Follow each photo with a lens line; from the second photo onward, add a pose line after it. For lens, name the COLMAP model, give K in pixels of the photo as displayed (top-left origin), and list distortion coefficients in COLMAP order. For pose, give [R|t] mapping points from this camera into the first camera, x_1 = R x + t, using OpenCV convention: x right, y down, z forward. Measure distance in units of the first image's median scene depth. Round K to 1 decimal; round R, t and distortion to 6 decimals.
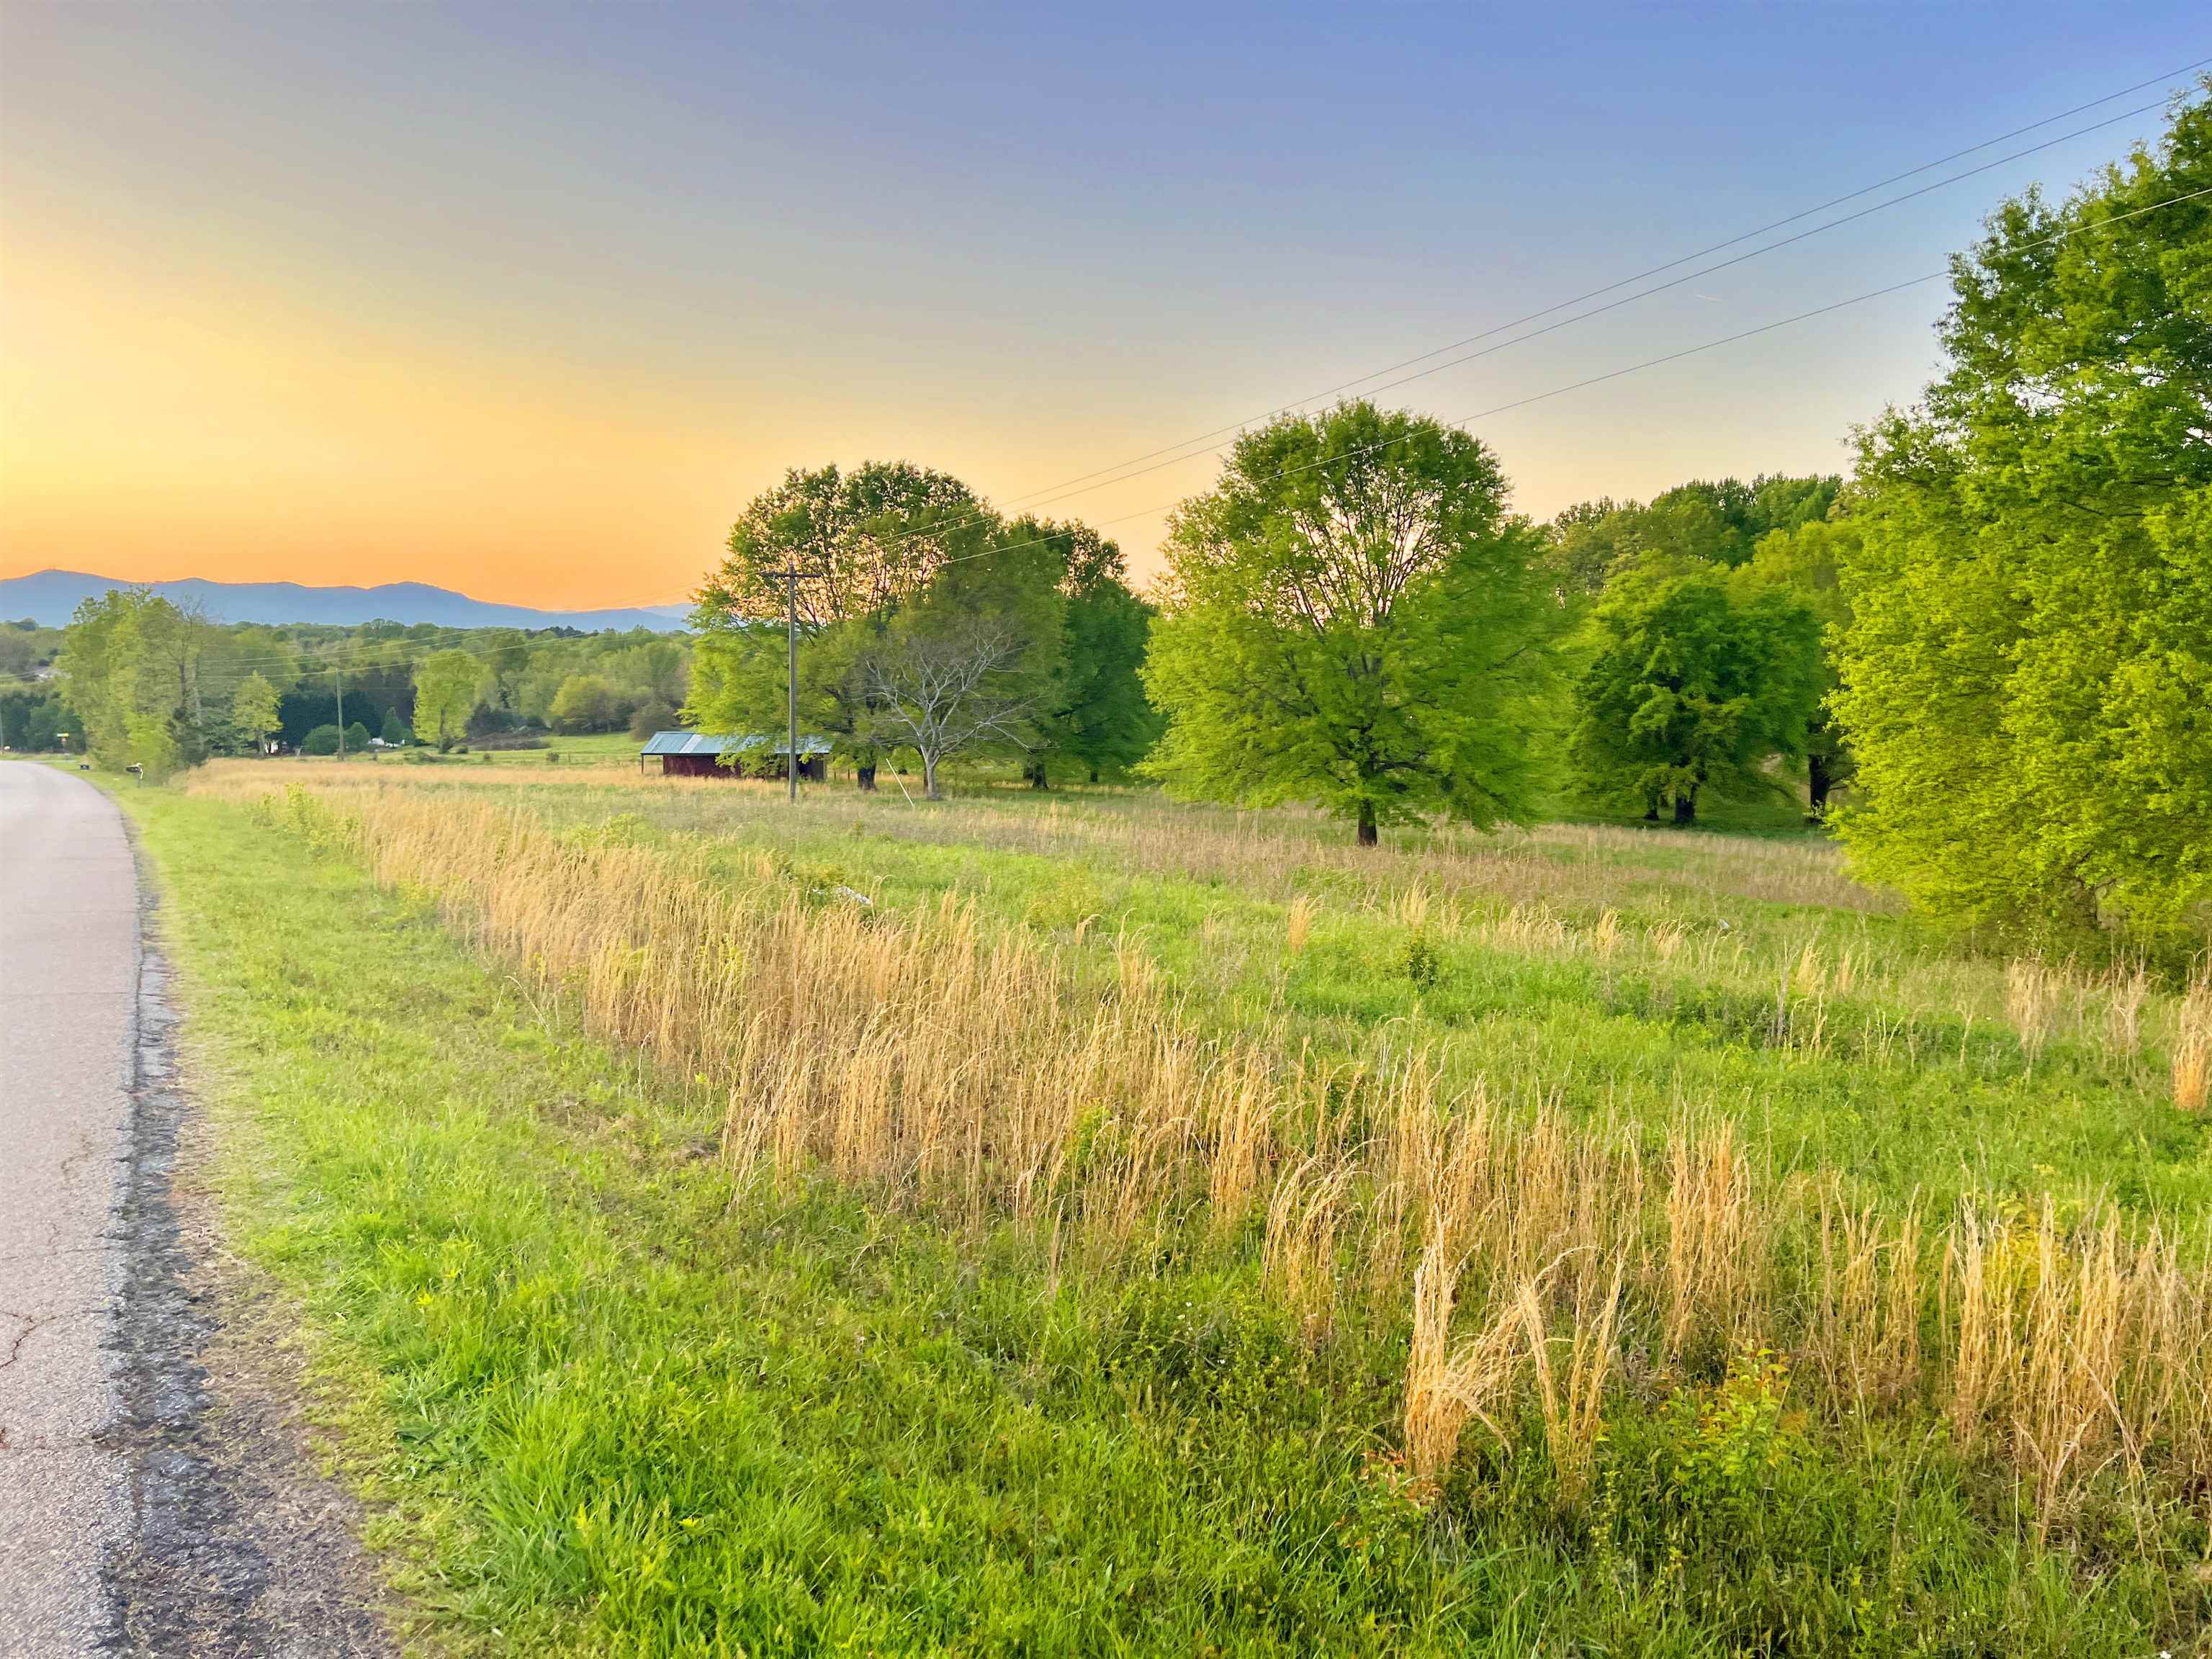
lens RADIAL K [[1653.7, 0, 1114.9], [0, 1653.7, 848.8], [0, 0, 1]] dist [0.076164, -0.080556]
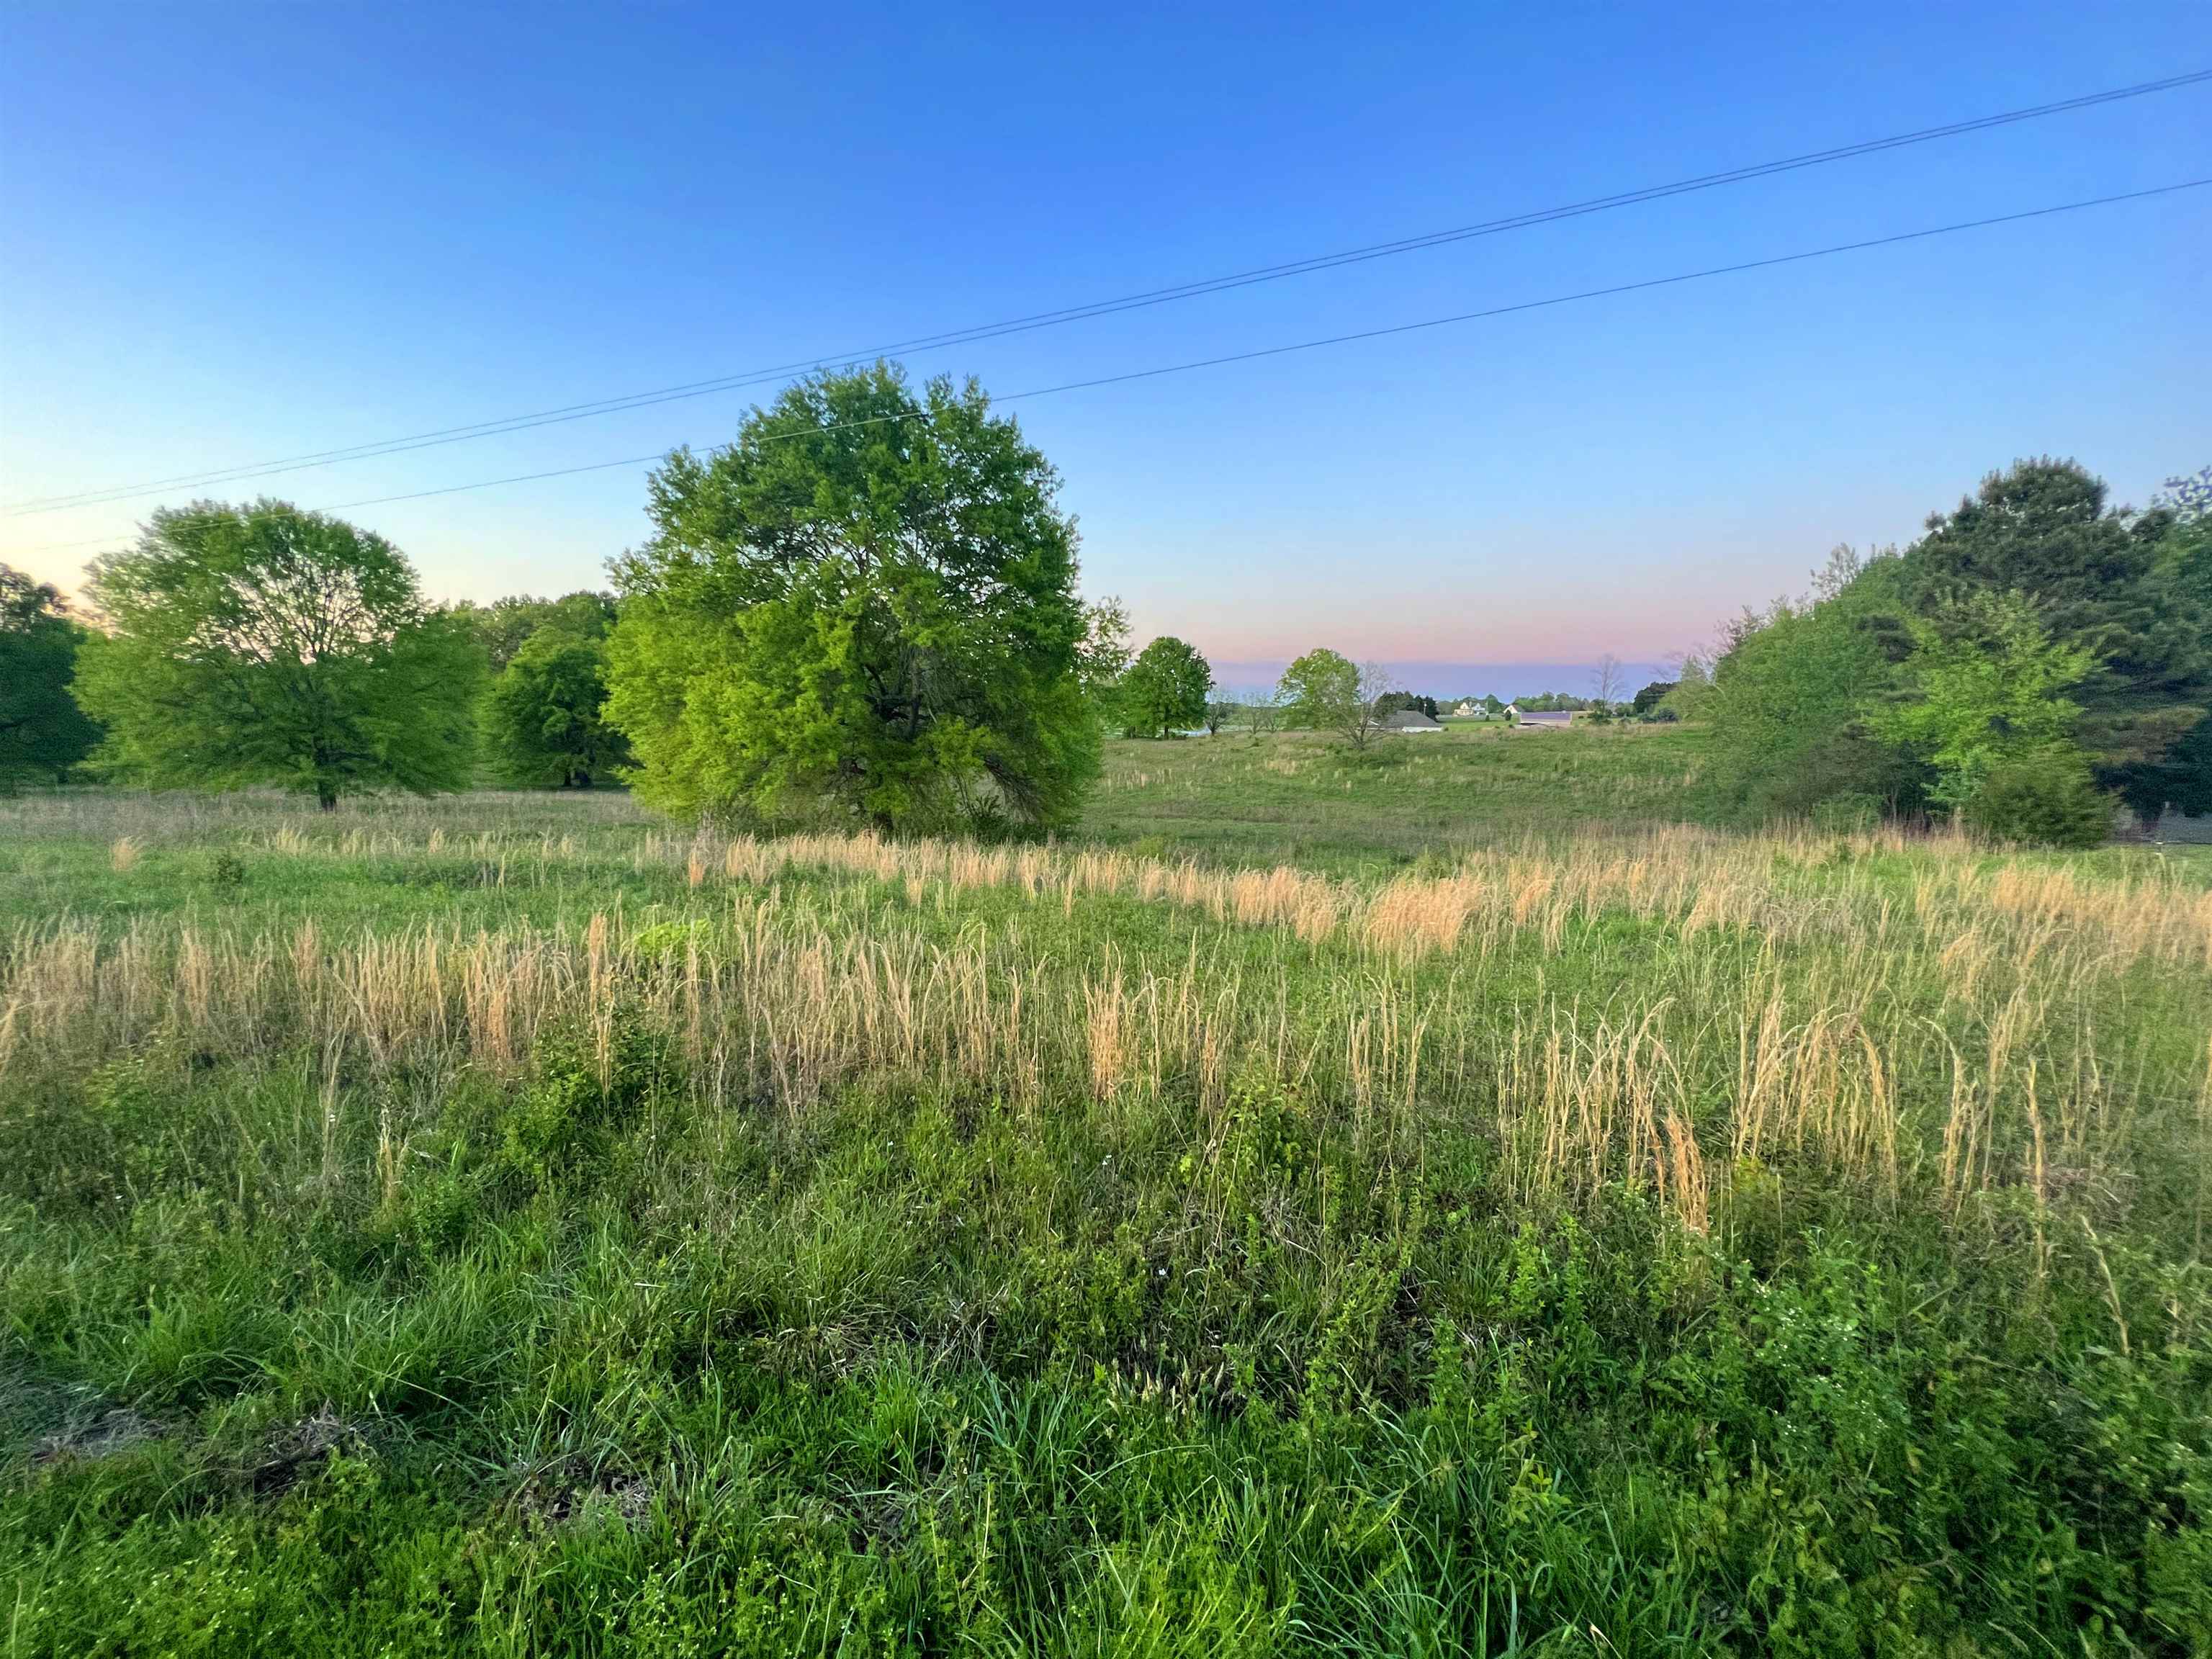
lens RADIAL K [[883.6, 0, 1107.8], [0, 883.6, 831.7], [0, 0, 1]] dist [0.000278, -0.000132]
pose [[0.666227, -0.097701, 0.739321, 0.077240], [0.069997, 0.995197, 0.068439, 0.021157], [-0.742457, 0.006154, 0.669866, -0.061099]]
